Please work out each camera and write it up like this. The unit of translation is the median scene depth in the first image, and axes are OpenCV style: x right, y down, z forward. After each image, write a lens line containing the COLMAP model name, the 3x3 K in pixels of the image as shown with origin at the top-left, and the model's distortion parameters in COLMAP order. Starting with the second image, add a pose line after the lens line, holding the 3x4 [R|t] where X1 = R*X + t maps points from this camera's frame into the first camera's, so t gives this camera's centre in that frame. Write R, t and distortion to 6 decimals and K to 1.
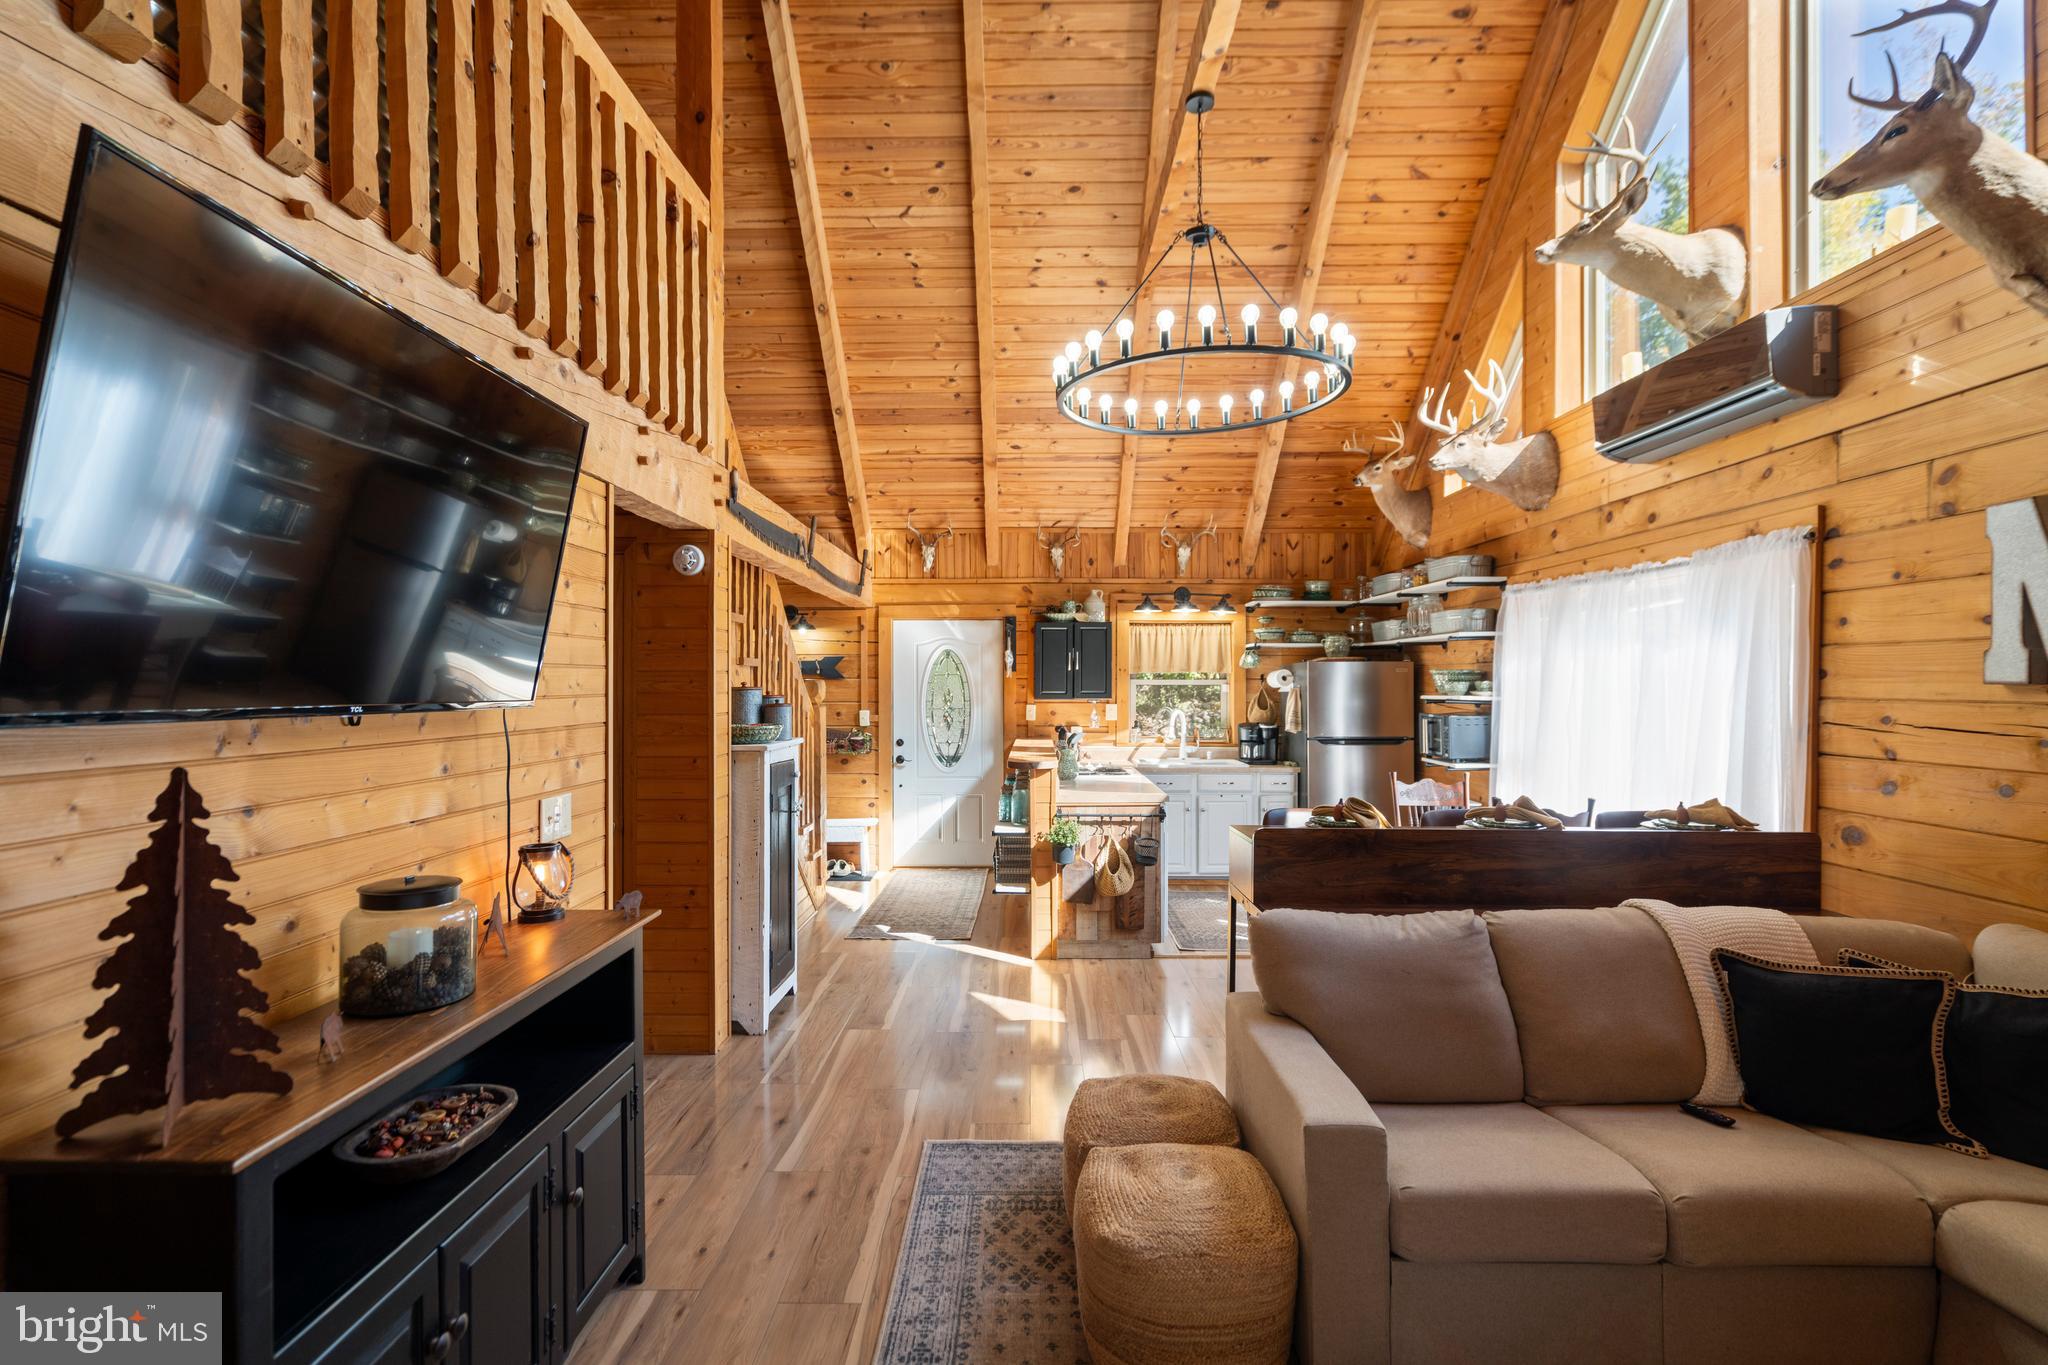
lens RADIAL K [[946.3, 0, 1022.6], [0, 946.3, 677.5], [0, 0, 1]] dist [0.000026, 0.000740]
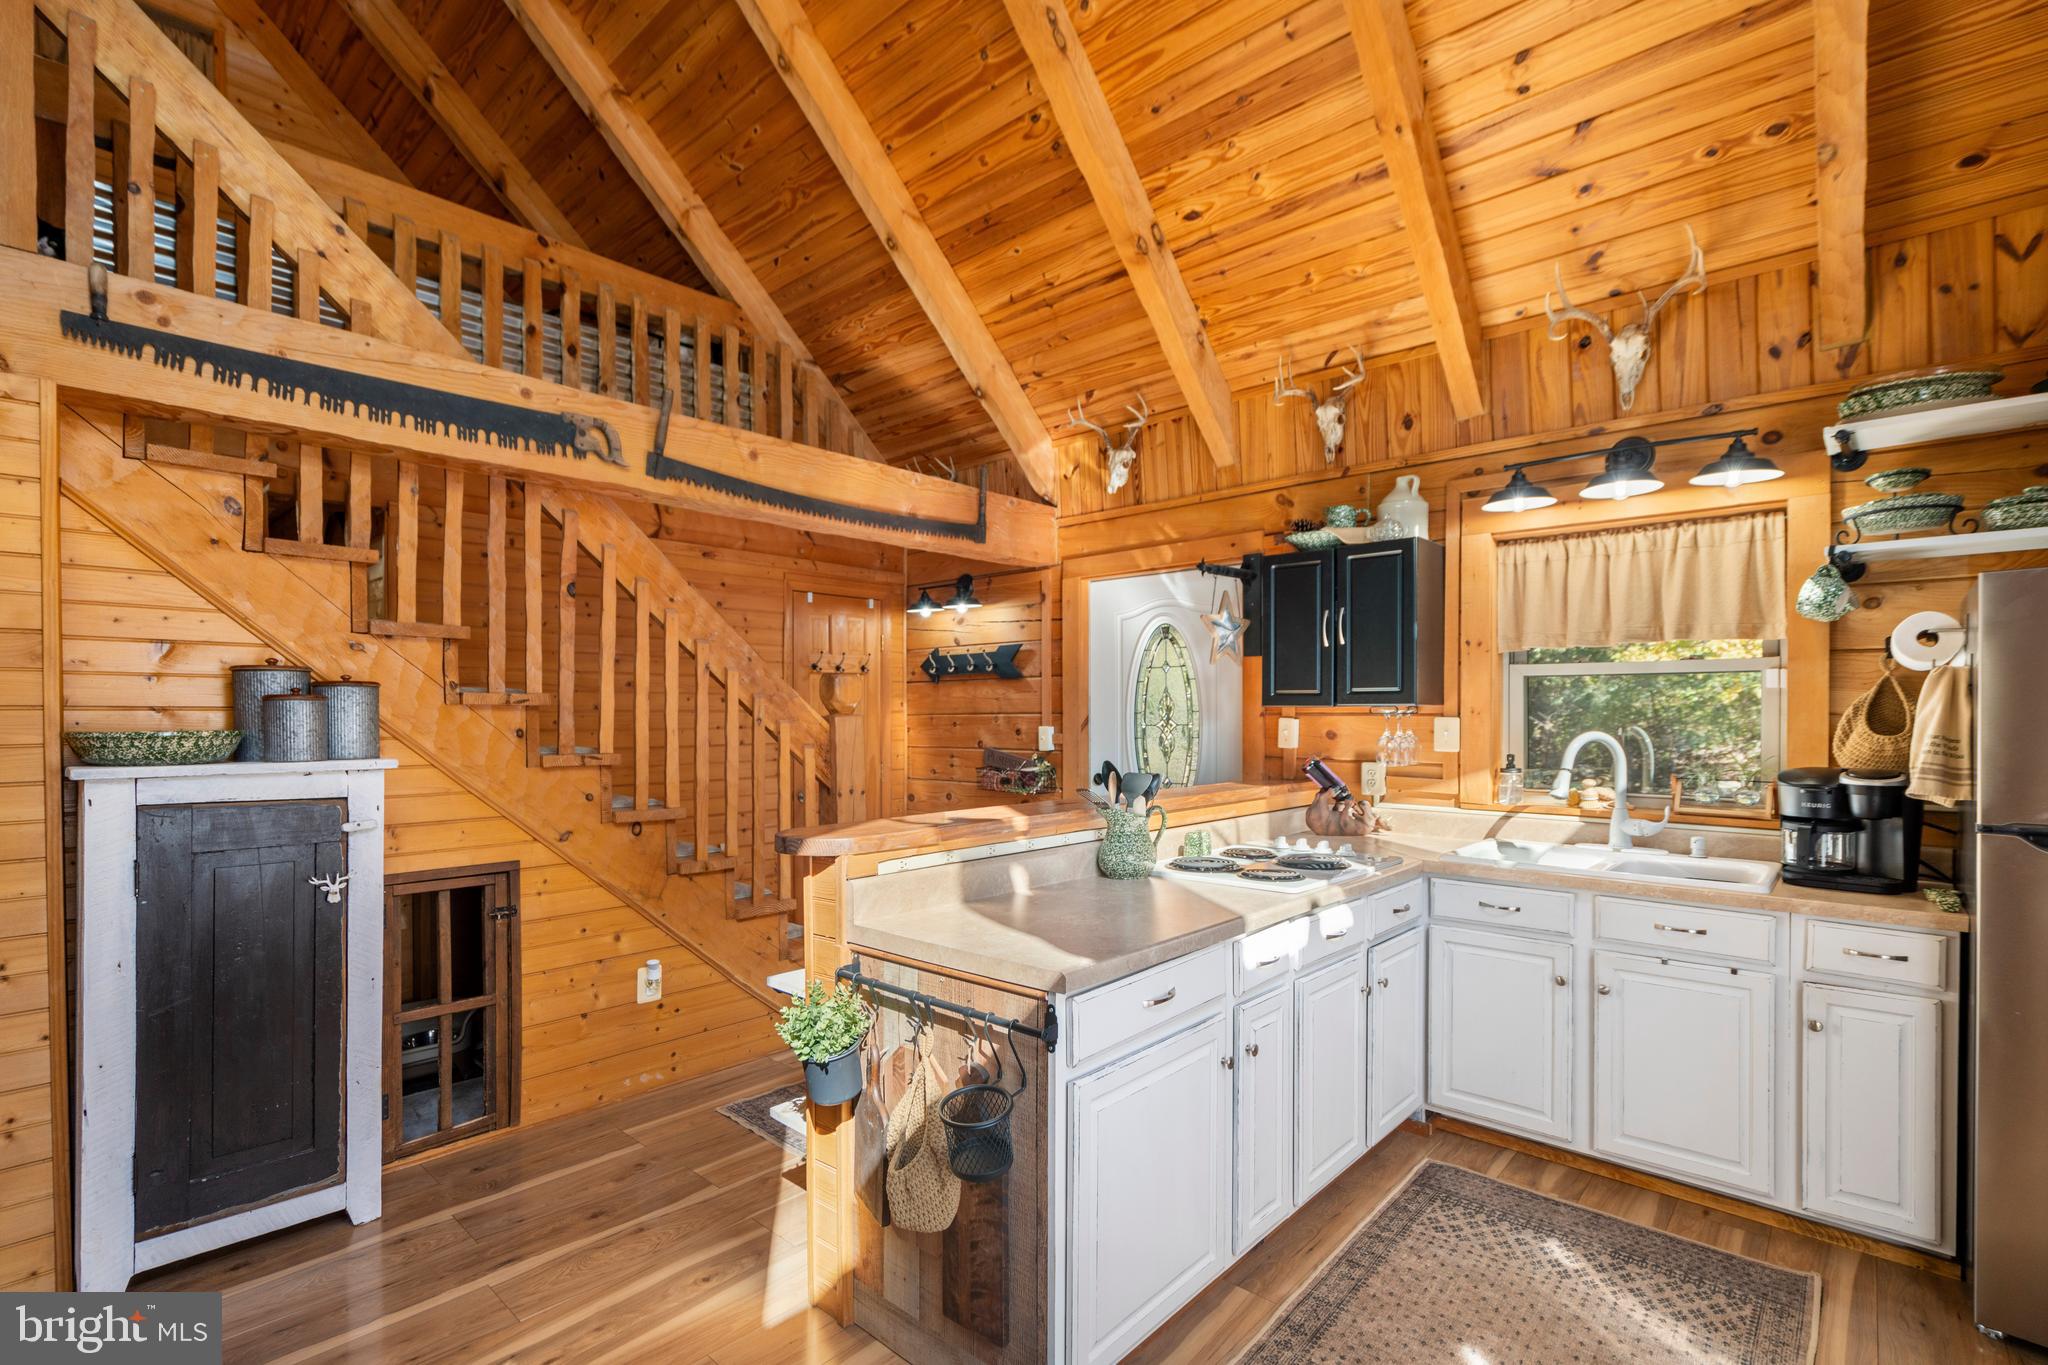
lens RADIAL K [[946.3, 0, 1006.4], [0, 946.3, 716.4], [0, 0, 1]] dist [0.000026, 0.000740]
pose [[0.745300, 0.001842, -0.666726, 0.243352], [0.005813, 0.999940, 0.009261, 0.022033], [0.666704, -0.010778, 0.745245, 0.509316]]
